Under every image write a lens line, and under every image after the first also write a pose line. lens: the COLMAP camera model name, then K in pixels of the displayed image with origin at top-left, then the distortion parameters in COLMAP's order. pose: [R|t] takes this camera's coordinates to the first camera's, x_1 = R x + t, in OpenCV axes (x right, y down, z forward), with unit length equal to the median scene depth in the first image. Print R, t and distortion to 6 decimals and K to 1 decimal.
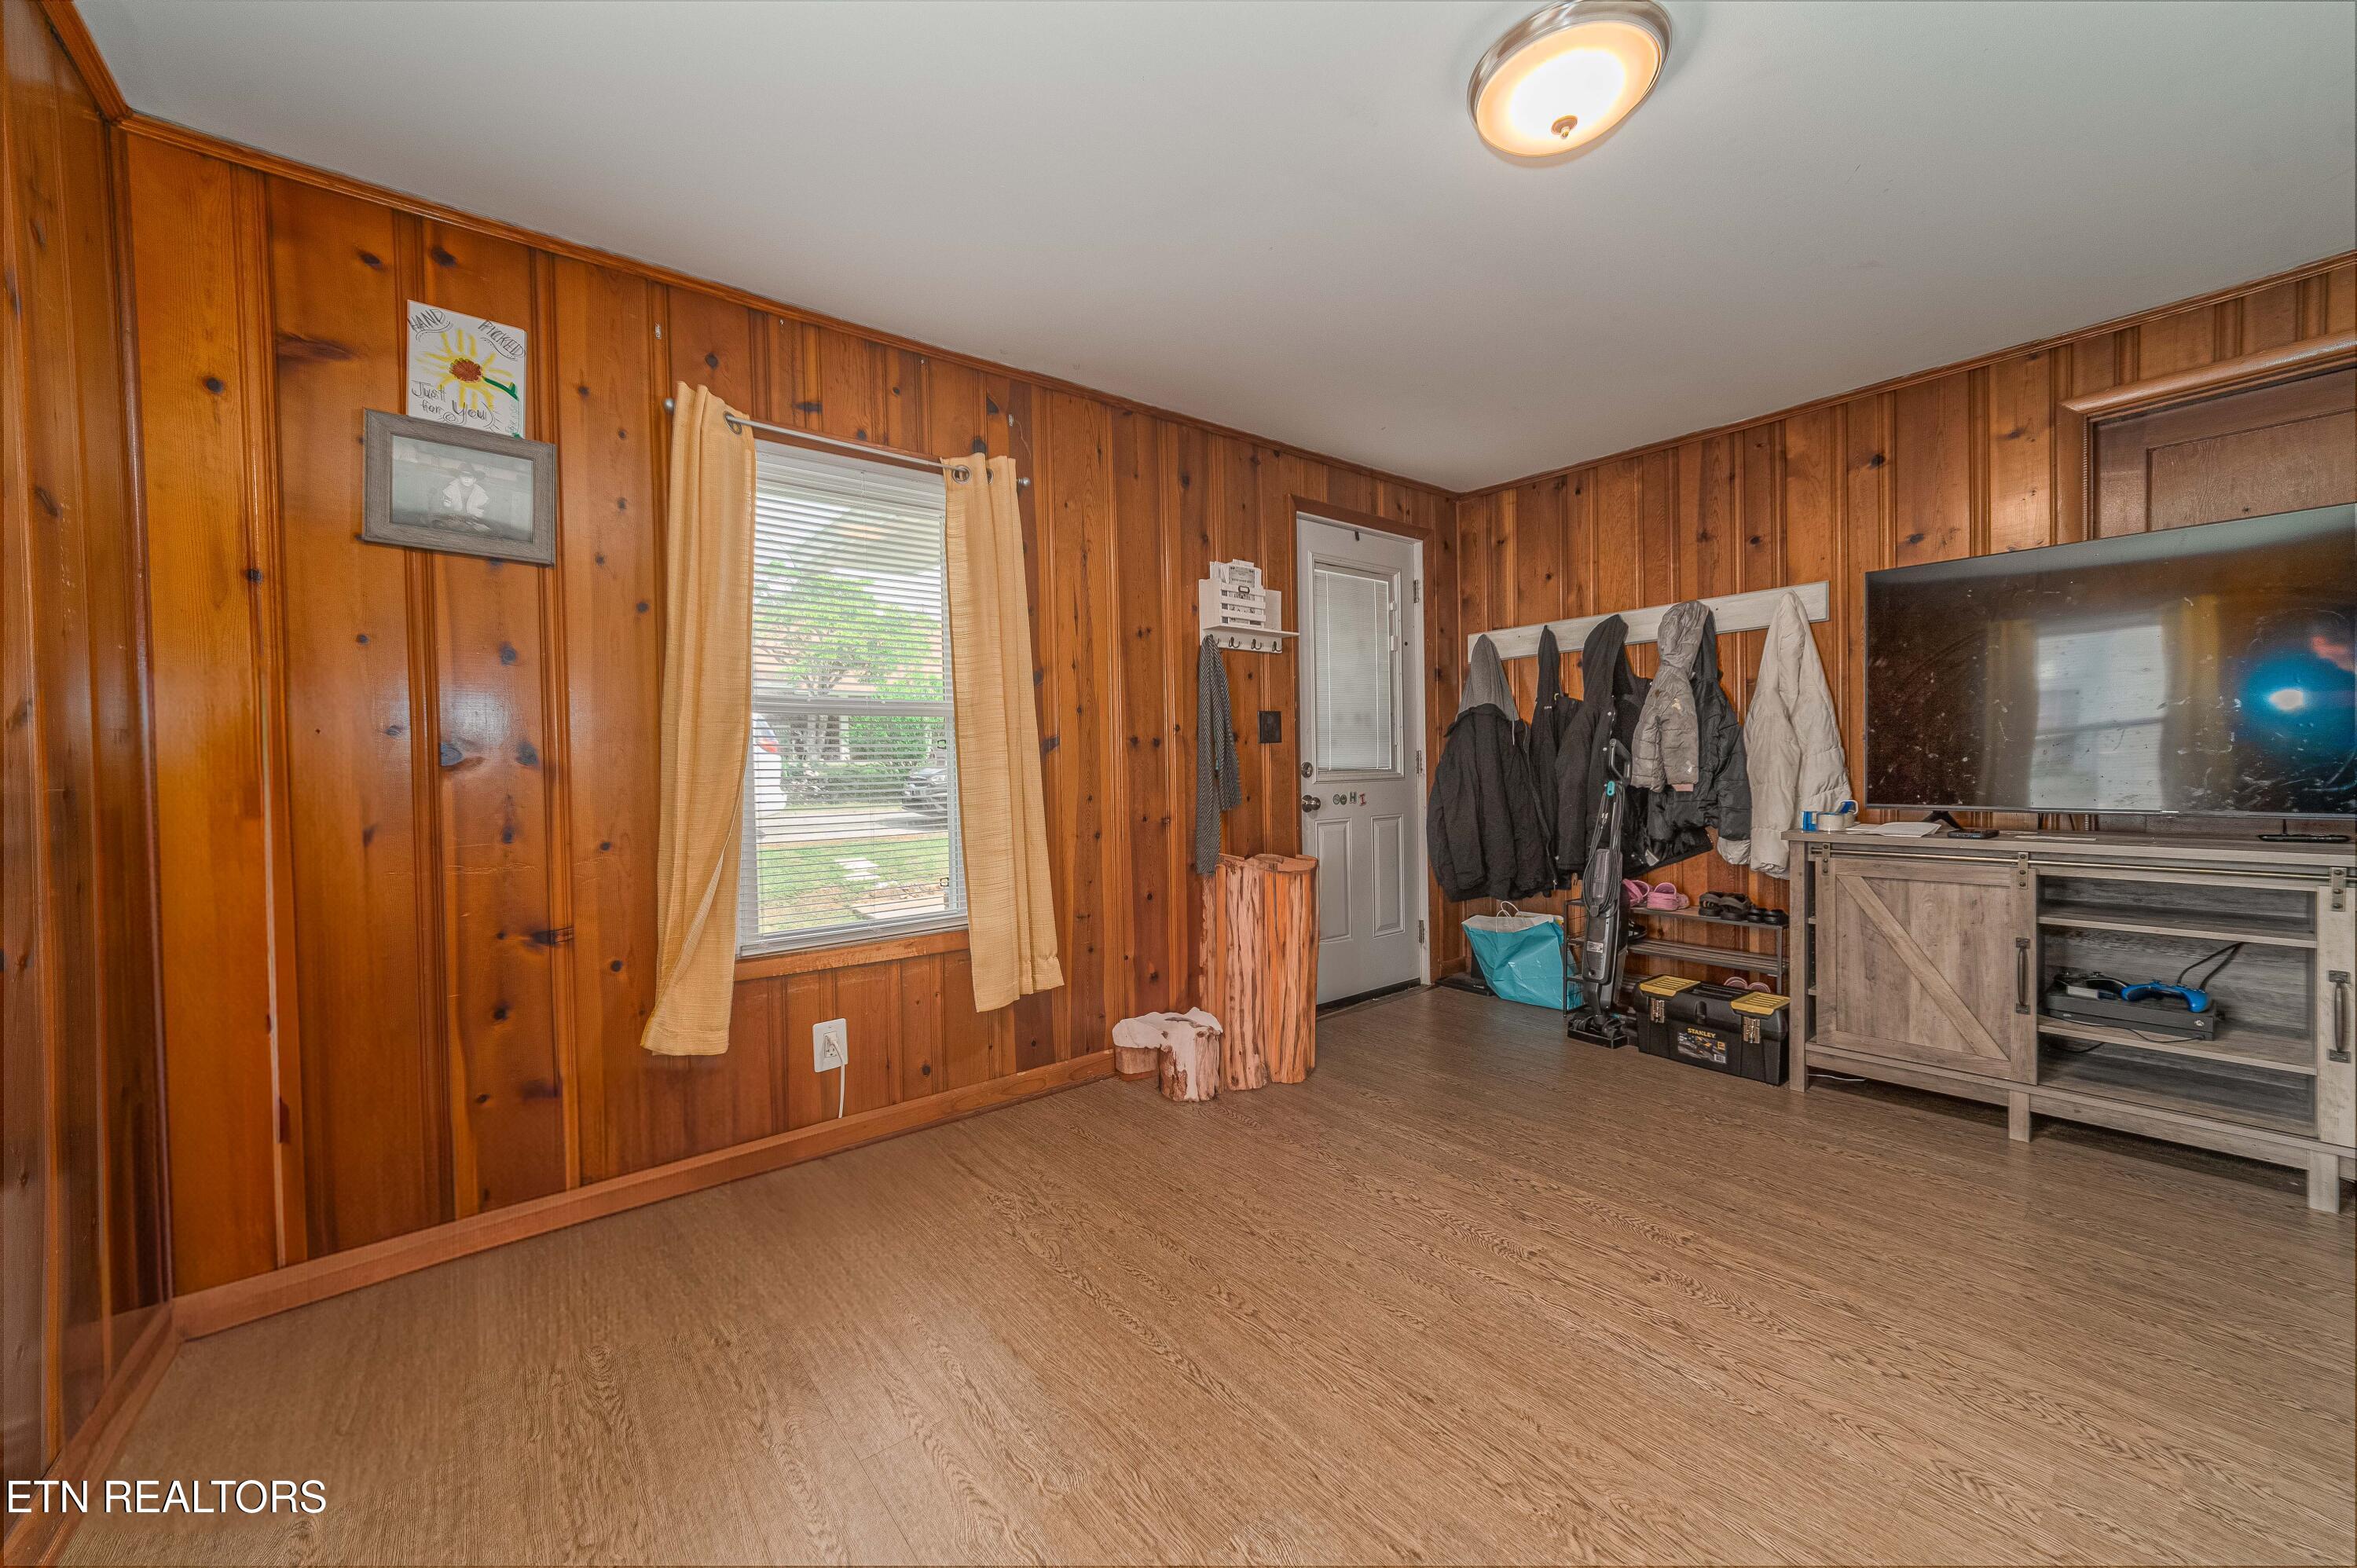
lens RADIAL K [[906.0, 0, 1175.5], [0, 906.0, 780.4], [0, 0, 1]] dist [-0.036297, 0.008623]
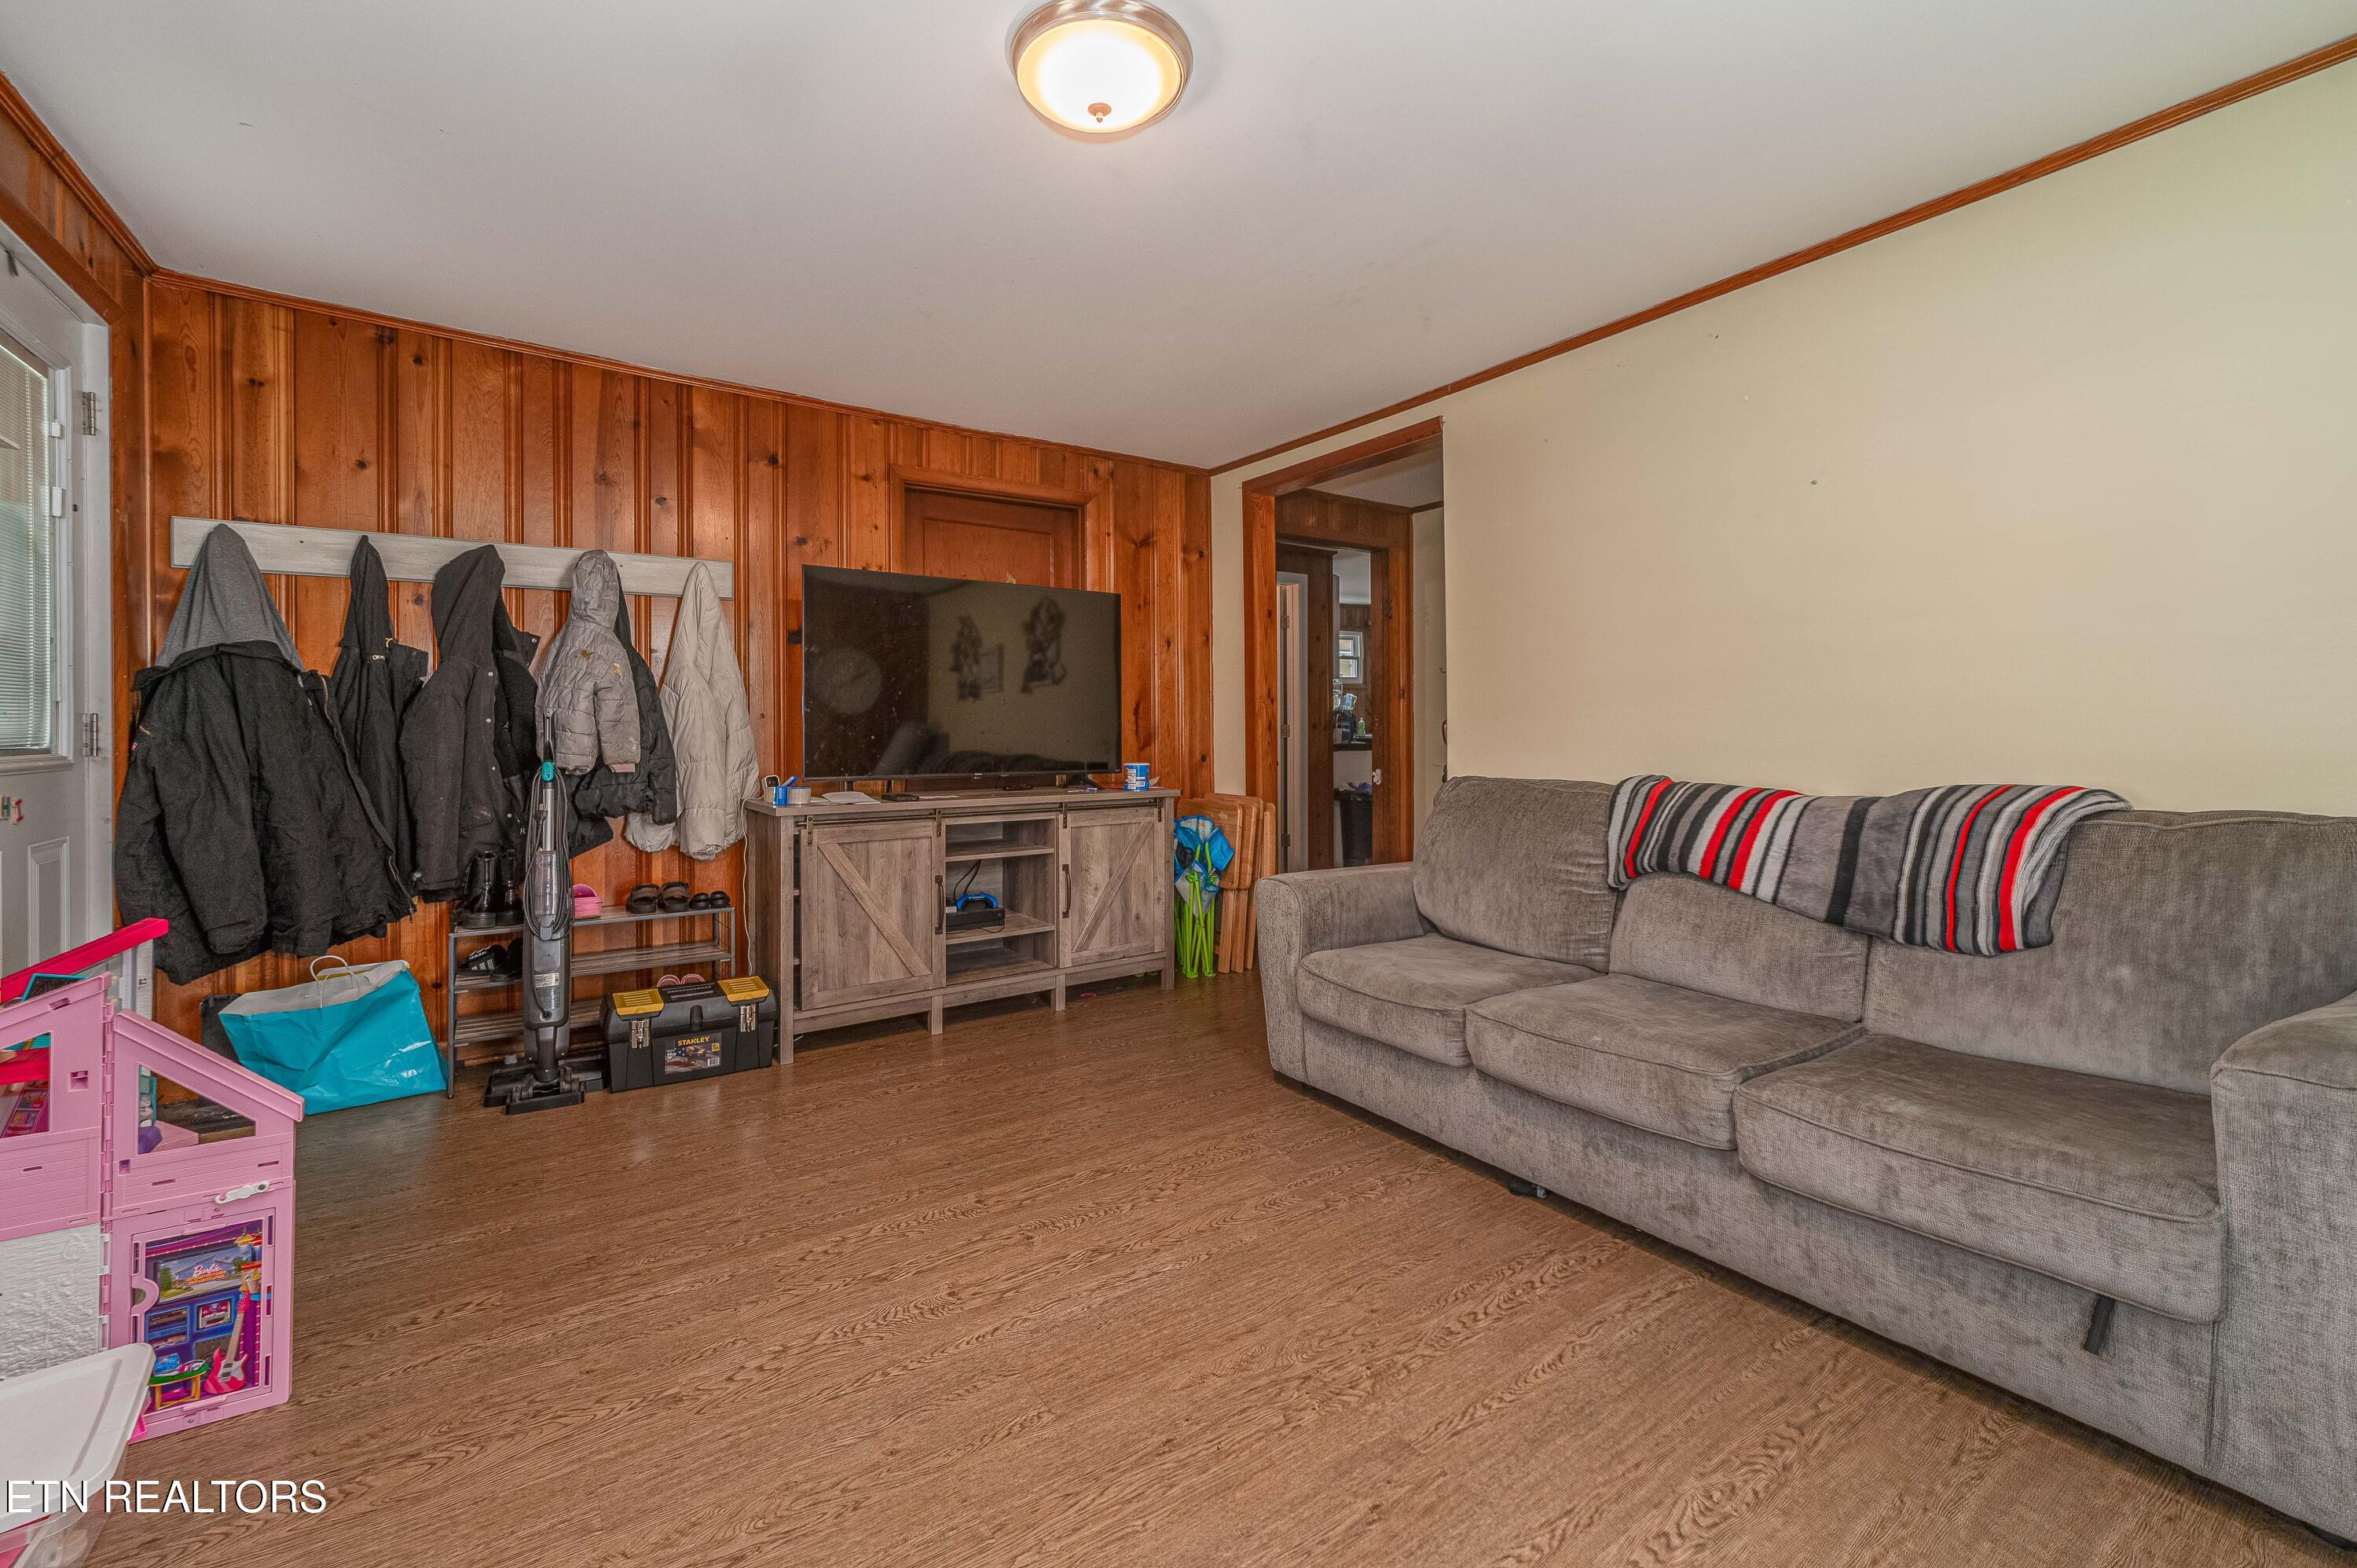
lens RADIAL K [[948.4, 0, 1178.2], [0, 948.4, 729.6], [0, 0, 1]] dist [-0.009839, 0.000196]
pose [[0.060391, 0.019718, 0.997980, -0.329376], [0.020006, 0.999580, -0.020960, 0.000953], [-0.997974, 0.021231, 0.059971, 0.450932]]
